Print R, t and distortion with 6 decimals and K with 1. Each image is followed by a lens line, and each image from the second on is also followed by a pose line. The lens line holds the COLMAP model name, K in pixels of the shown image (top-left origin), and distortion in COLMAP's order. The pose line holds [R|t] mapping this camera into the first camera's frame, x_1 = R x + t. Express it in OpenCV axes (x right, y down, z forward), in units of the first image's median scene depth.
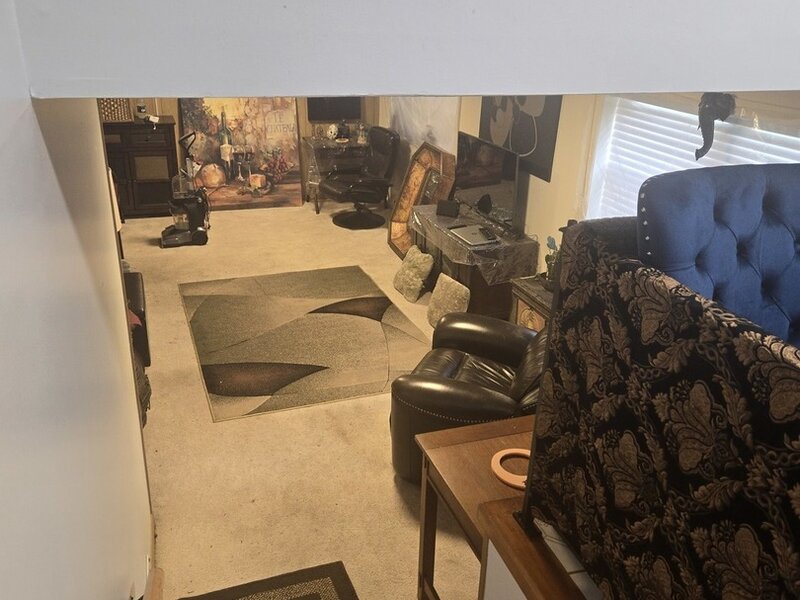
lens RADIAL K [[692.7, 0, 400.0], [0, 692.7, 300.0], [0, 0, 1]] dist [0.081605, -0.005065]
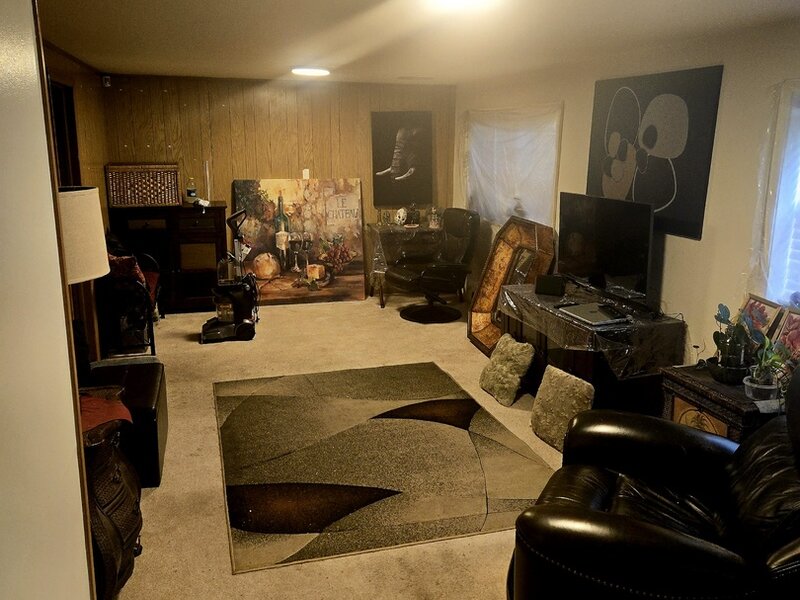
lens RADIAL K [[692.7, 0, 400.0], [0, 692.7, 300.0], [0, 0, 1]] dist [0.081605, -0.005065]
pose [[0.996445, -0.006716, -0.083981, -0.032014], [-0.008137, 0.984487, -0.175270, 0.021847], [0.083855, 0.175330, 0.980932, 0.200843]]
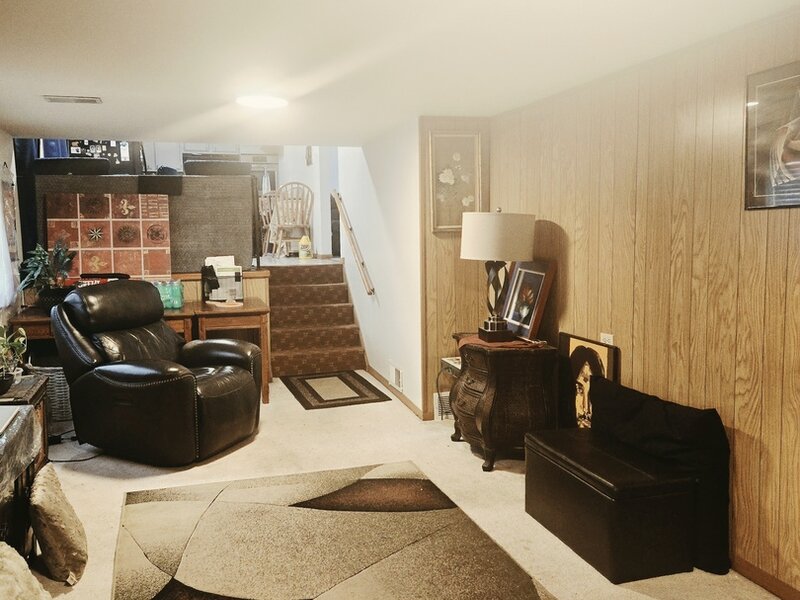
lens RADIAL K [[692.7, 0, 400.0], [0, 692.7, 300.0], [0, 0, 1]] dist [0.081605, -0.005065]
pose [[-0.999537, -0.018721, 0.023977, -0.179086], [-0.005575, 0.887582, 0.460617, -0.346667], [-0.029905, 0.460270, -0.887275, 1.194408]]
